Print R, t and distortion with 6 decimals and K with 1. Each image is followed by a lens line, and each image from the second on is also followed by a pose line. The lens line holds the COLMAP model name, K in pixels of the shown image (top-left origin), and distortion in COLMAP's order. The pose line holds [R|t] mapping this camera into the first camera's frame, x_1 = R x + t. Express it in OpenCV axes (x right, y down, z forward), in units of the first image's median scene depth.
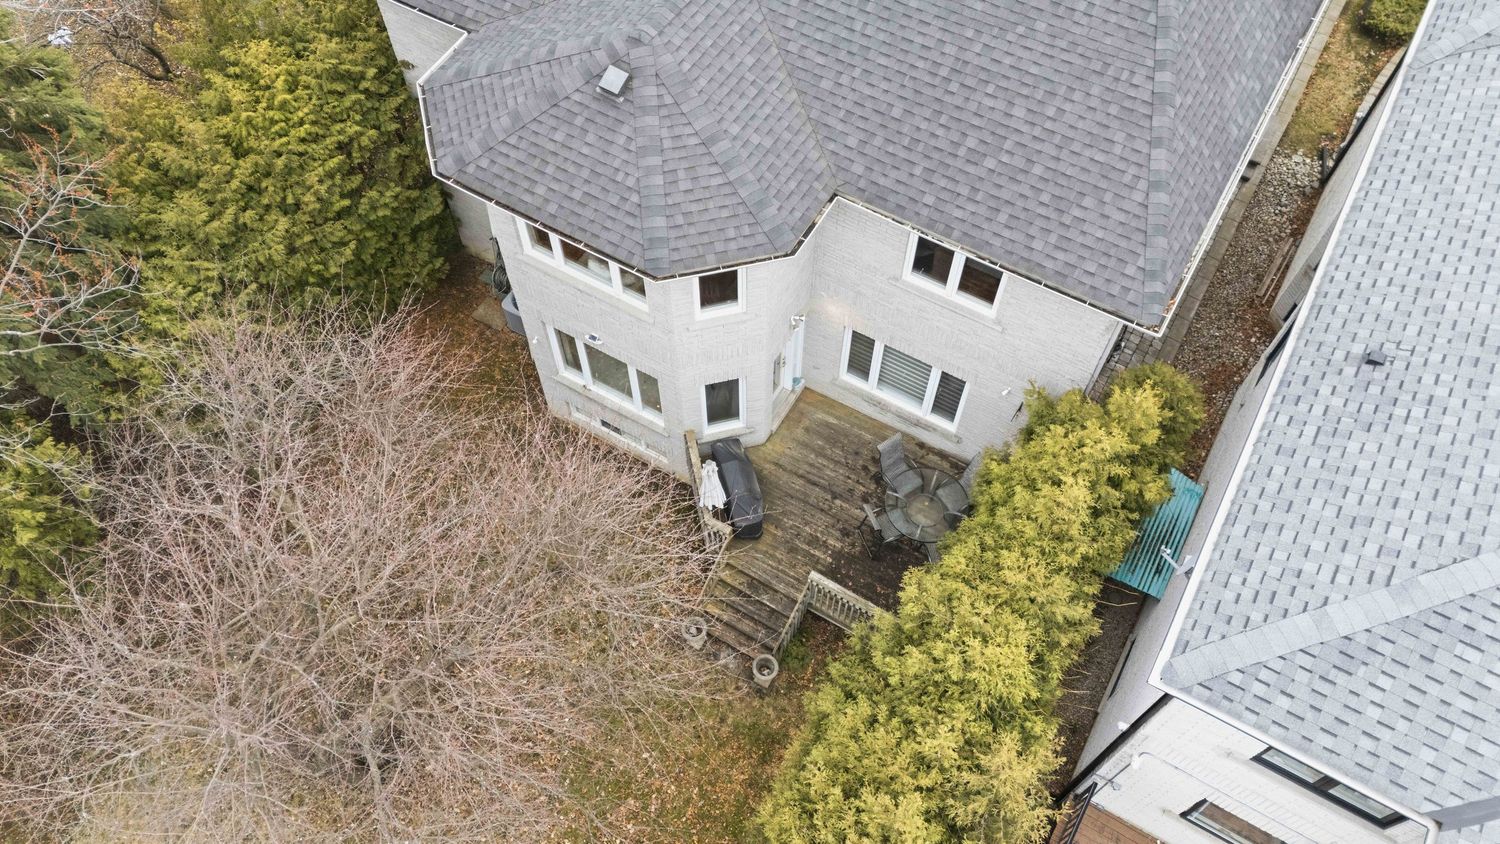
lens RADIAL K [[1091.8, 0, 750.0], [0, 1091.8, 422.0], [0, 0, 1]] dist [0.100125, -0.097964]
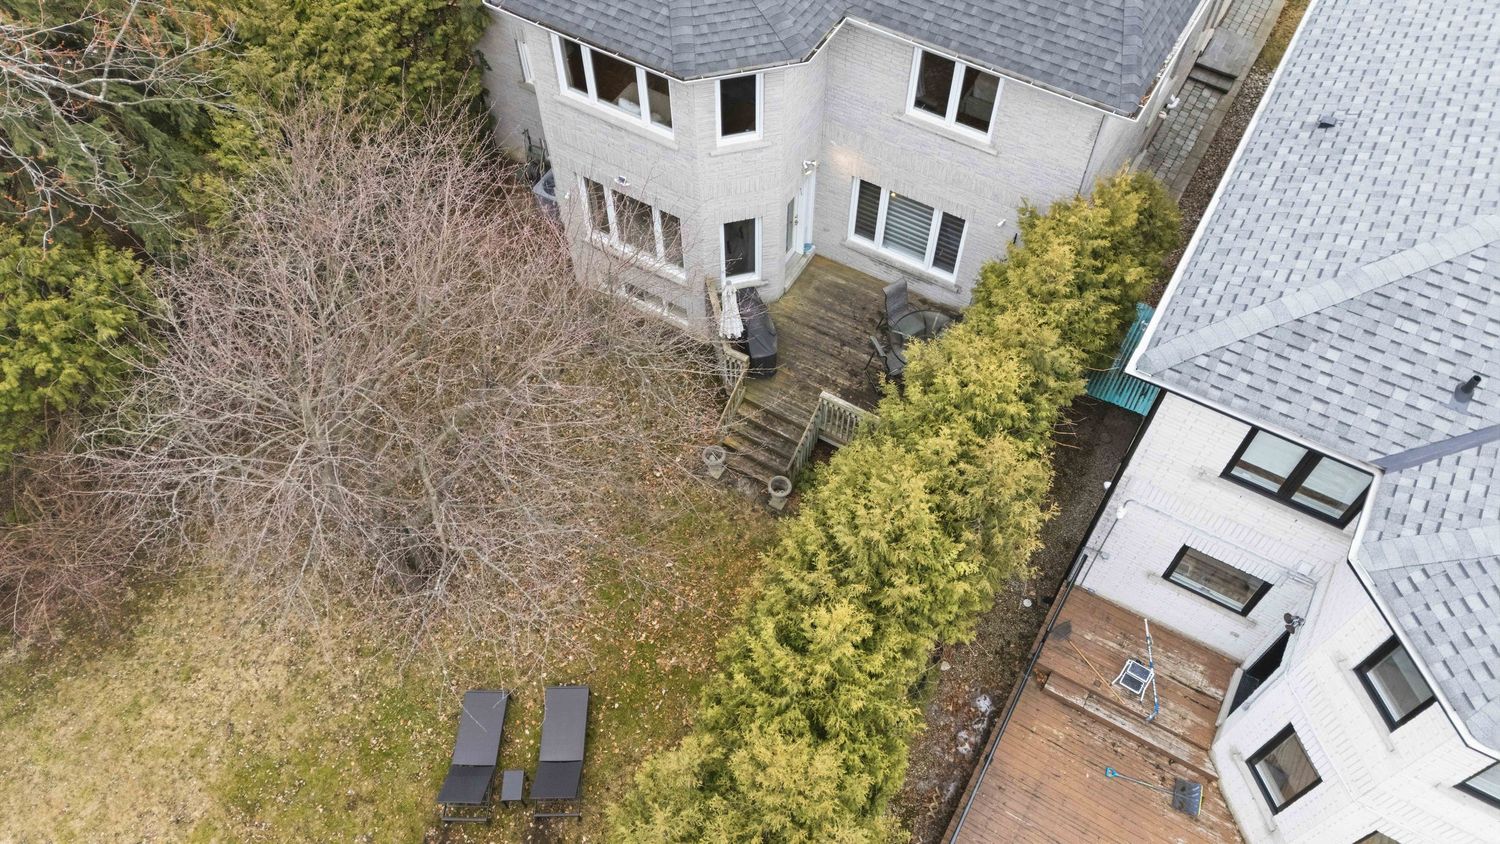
lens RADIAL K [[1091.8, 0, 750.0], [0, 1091.8, 422.0], [0, 0, 1]] dist [0.100125, -0.097964]
pose [[0.999991, -0.000155, -0.004239, -0.013420], [-0.000104, 0.998131, -0.061105, 0.279840], [0.004241, 0.061105, 0.998122, -0.093909]]
